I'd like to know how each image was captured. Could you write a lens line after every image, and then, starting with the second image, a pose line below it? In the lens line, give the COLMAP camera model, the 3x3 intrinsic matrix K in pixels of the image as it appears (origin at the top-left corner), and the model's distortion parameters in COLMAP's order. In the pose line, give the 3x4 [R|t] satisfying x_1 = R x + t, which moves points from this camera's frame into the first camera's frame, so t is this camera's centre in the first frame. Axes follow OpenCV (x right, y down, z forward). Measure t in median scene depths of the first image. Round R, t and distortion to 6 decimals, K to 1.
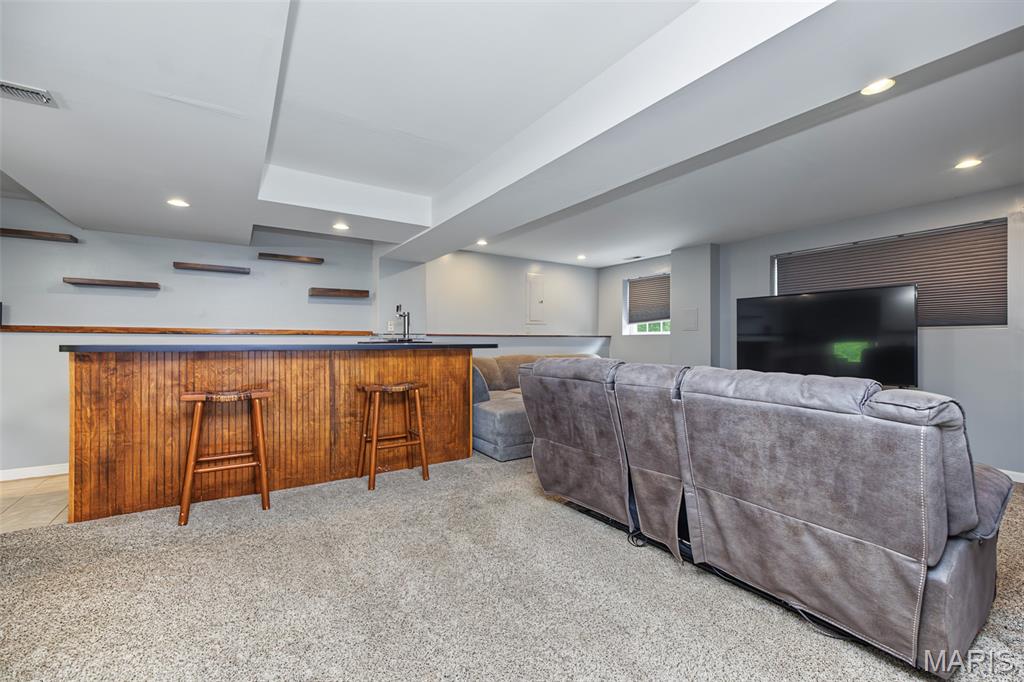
lens RADIAL K [[424.5, 0, 511.6], [0, 424.5, 342.1], [0, 0, 1]] dist [-0.000173, 0.000087]
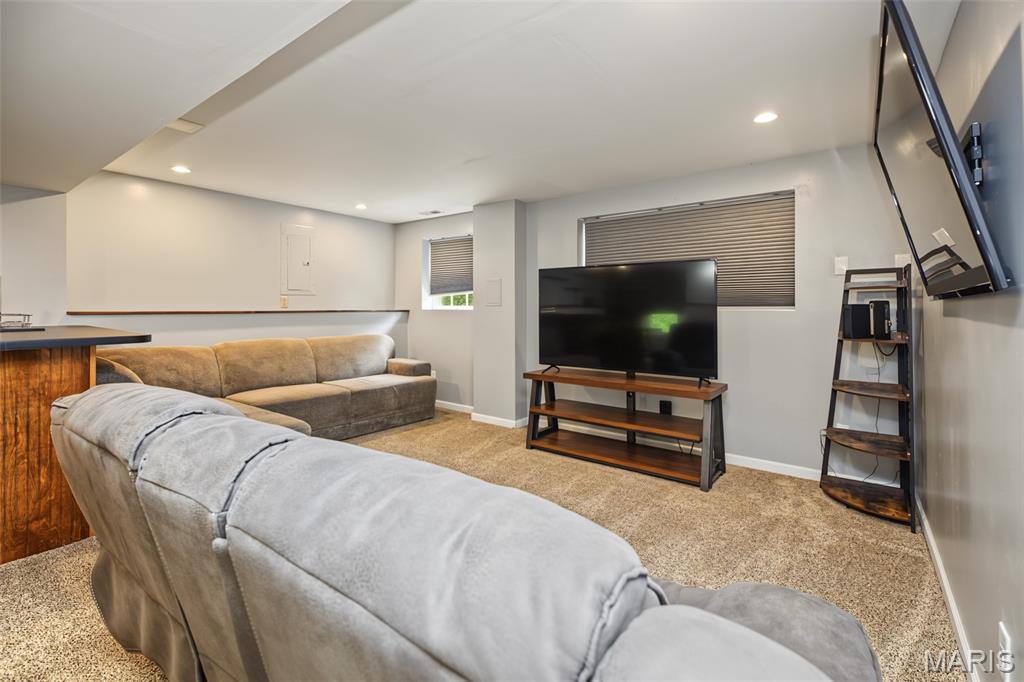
lens RADIAL K [[457.9, 0, 512.8], [0, 457.9, 305.3], [0, 0, 1]] dist [0.000322, -0.000042]
pose [[0.939755, 0.002864, 0.341836, 0.145259], [-0.000449, 0.999974, -0.007144, -0.020775], [-0.341848, 0.006560, 0.939732, 0.157132]]
